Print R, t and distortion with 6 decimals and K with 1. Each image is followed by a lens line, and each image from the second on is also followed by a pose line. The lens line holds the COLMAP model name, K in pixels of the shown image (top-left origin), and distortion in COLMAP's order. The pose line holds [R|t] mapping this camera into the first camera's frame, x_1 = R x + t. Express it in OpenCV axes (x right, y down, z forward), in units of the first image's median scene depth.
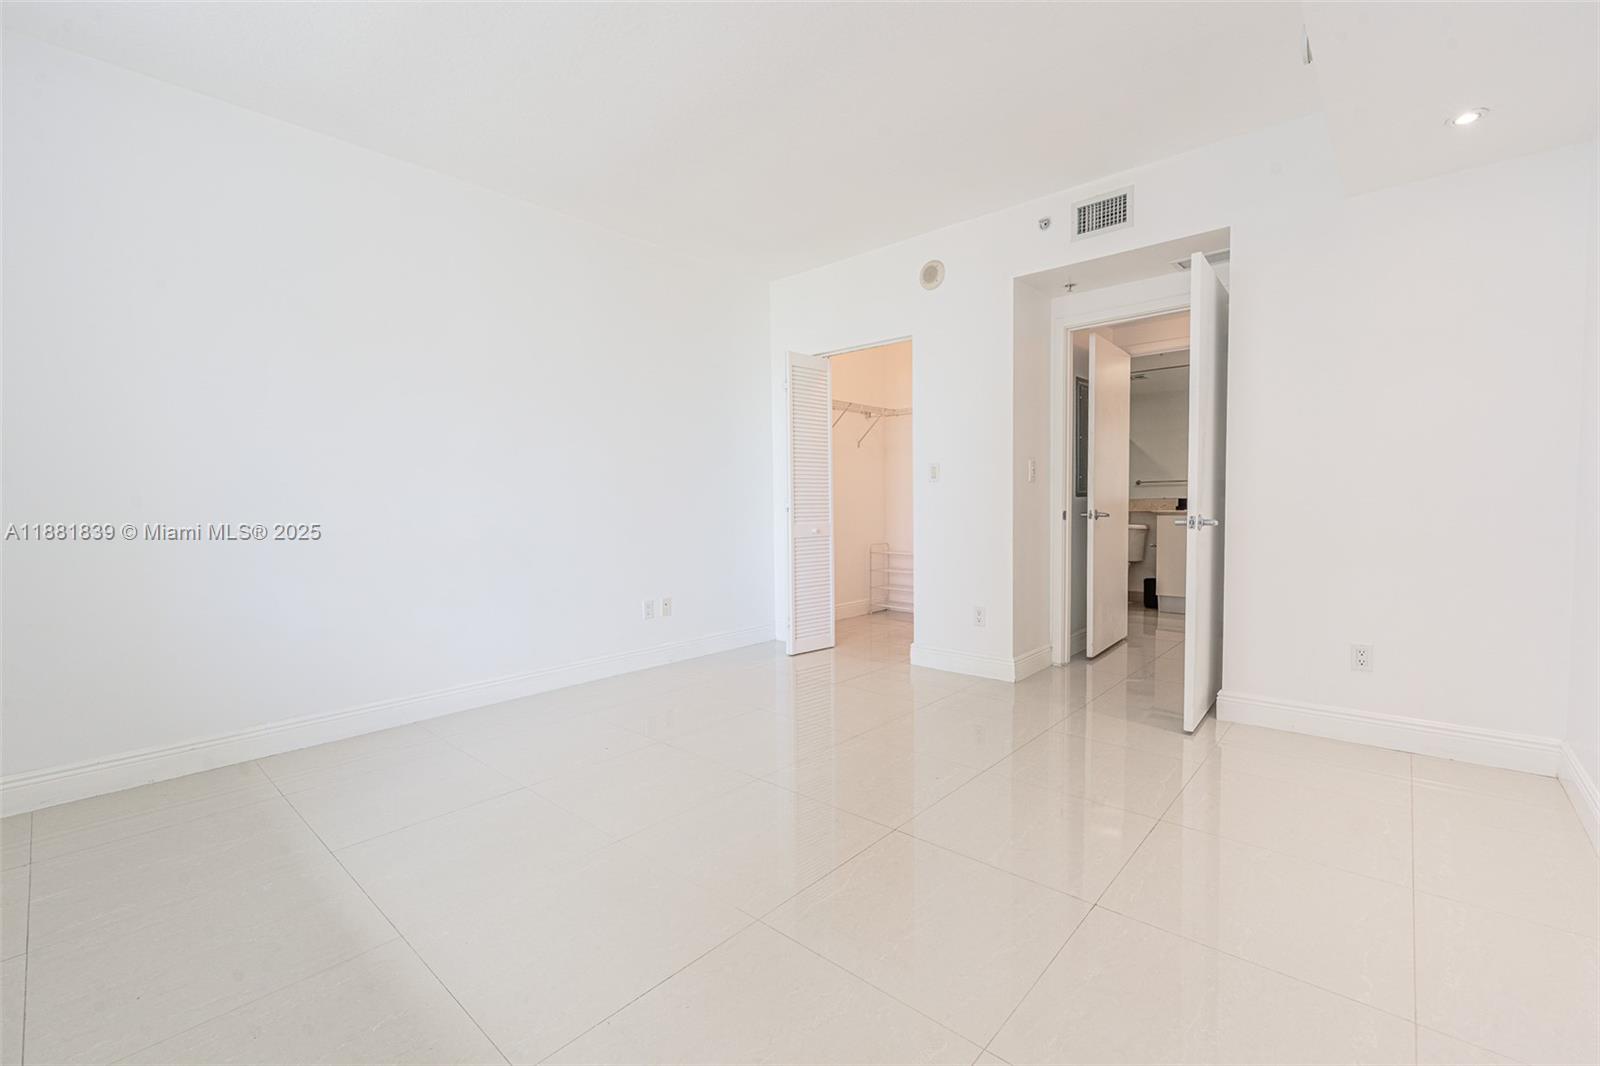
lens RADIAL K [[652.5, 0, 790.7], [0, 652.5, 532.5], [0, 0, 1]] dist [-0.002159, 0.000116]
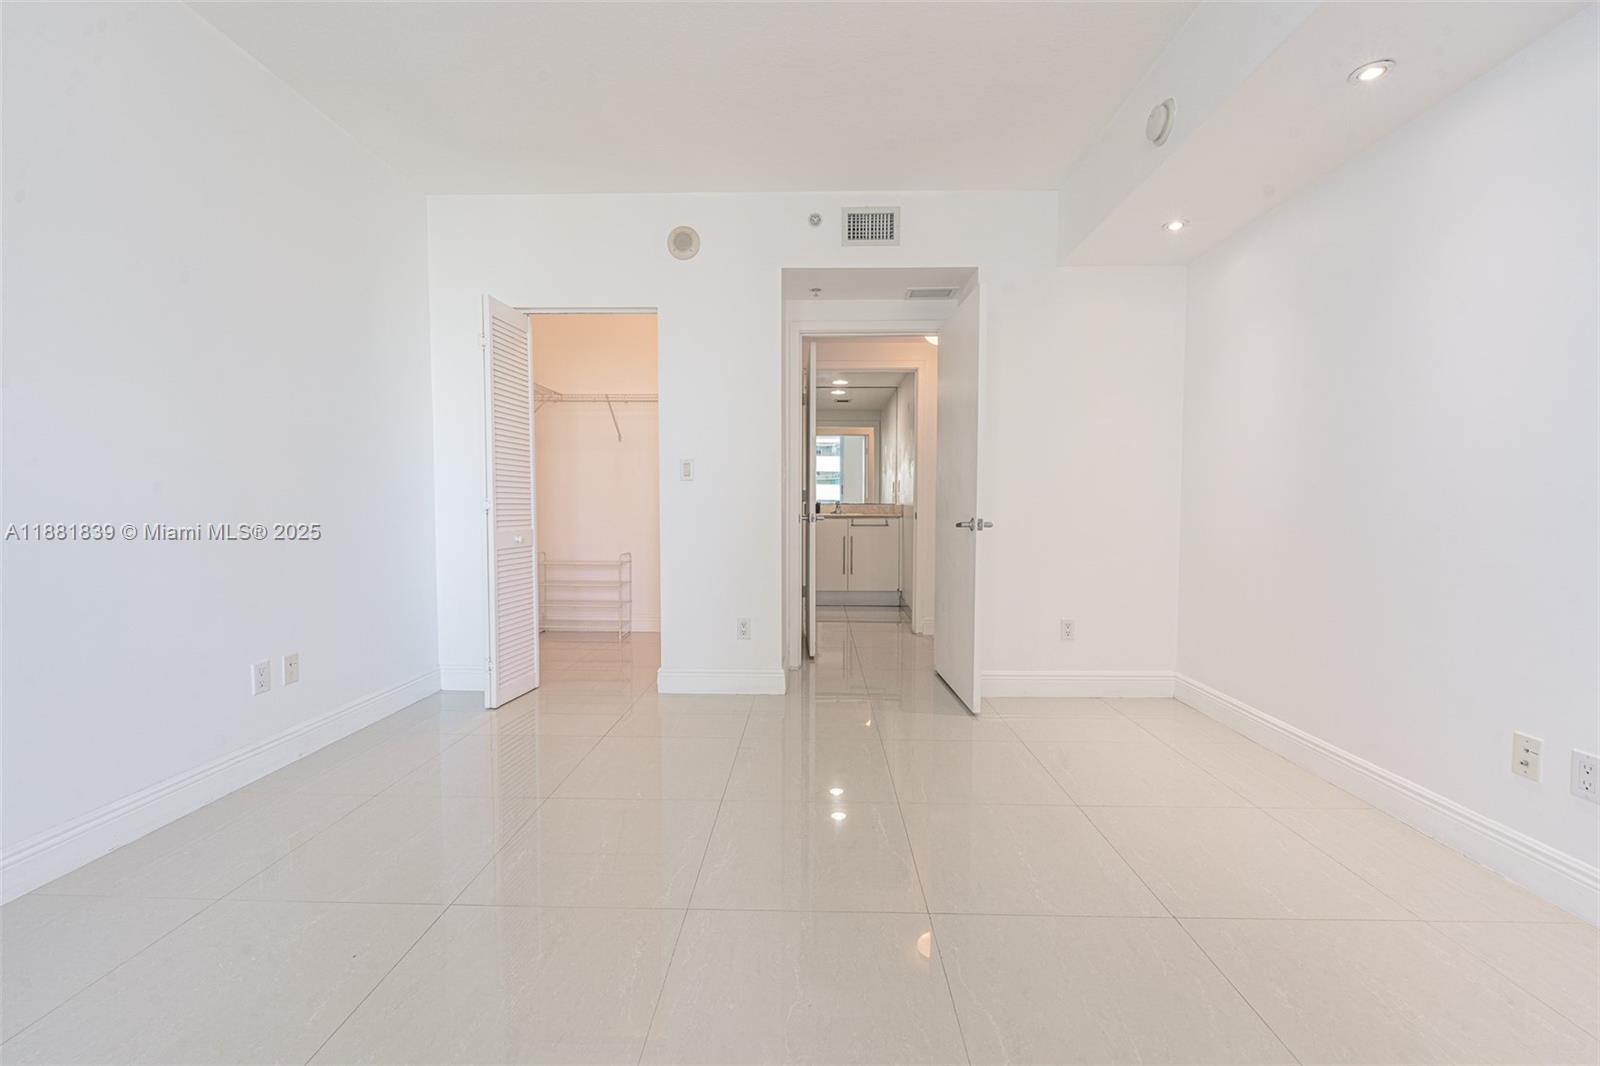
lens RADIAL K [[652.5, 0, 790.7], [0, 652.5, 532.5], [0, 0, 1]] dist [-0.002159, 0.000116]
pose [[0.767675, -0.015239, 0.640658, -0.231856], [0.018136, 0.999833, 0.002052, -0.007042], [-0.640582, 0.010044, 0.767824, 0.237960]]
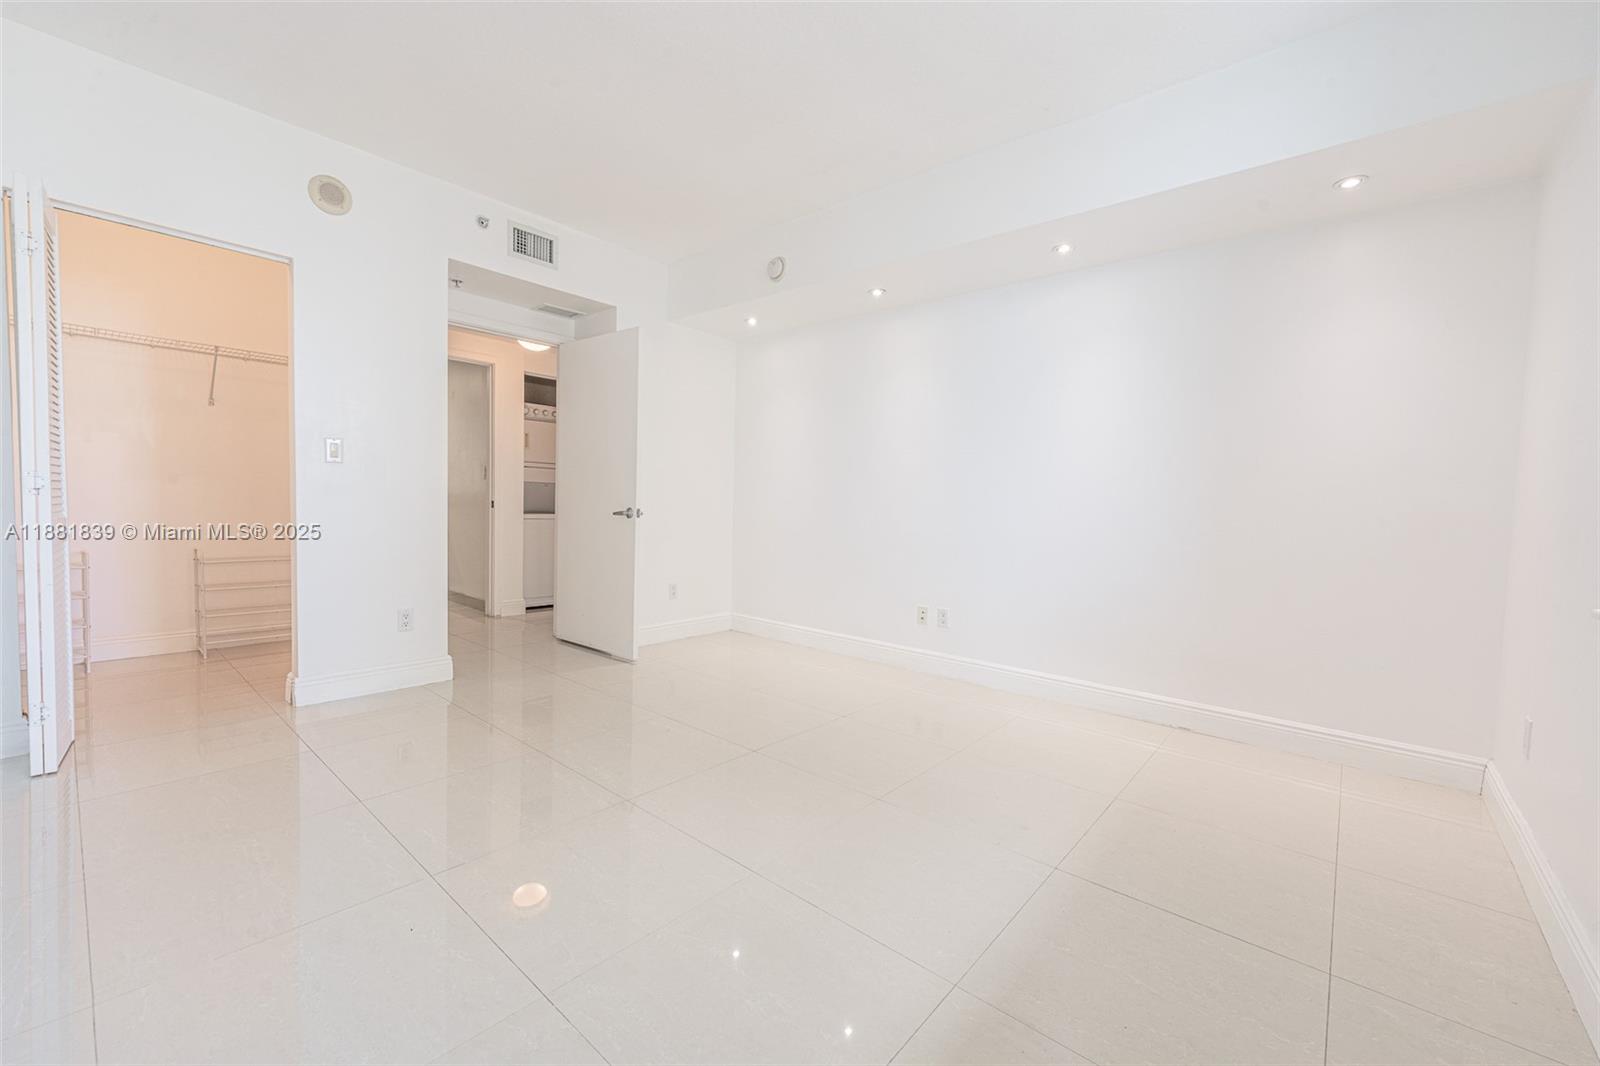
lens RADIAL K [[652.5, 0, 790.7], [0, 652.5, 532.5], [0, 0, 1]] dist [-0.002159, 0.000116]
pose [[-0.005682, -0.035823, 0.999342, -0.560015], [0.014717, 0.999247, 0.035903, -0.013689], [-0.999876, 0.014911, -0.005151, 0.452650]]
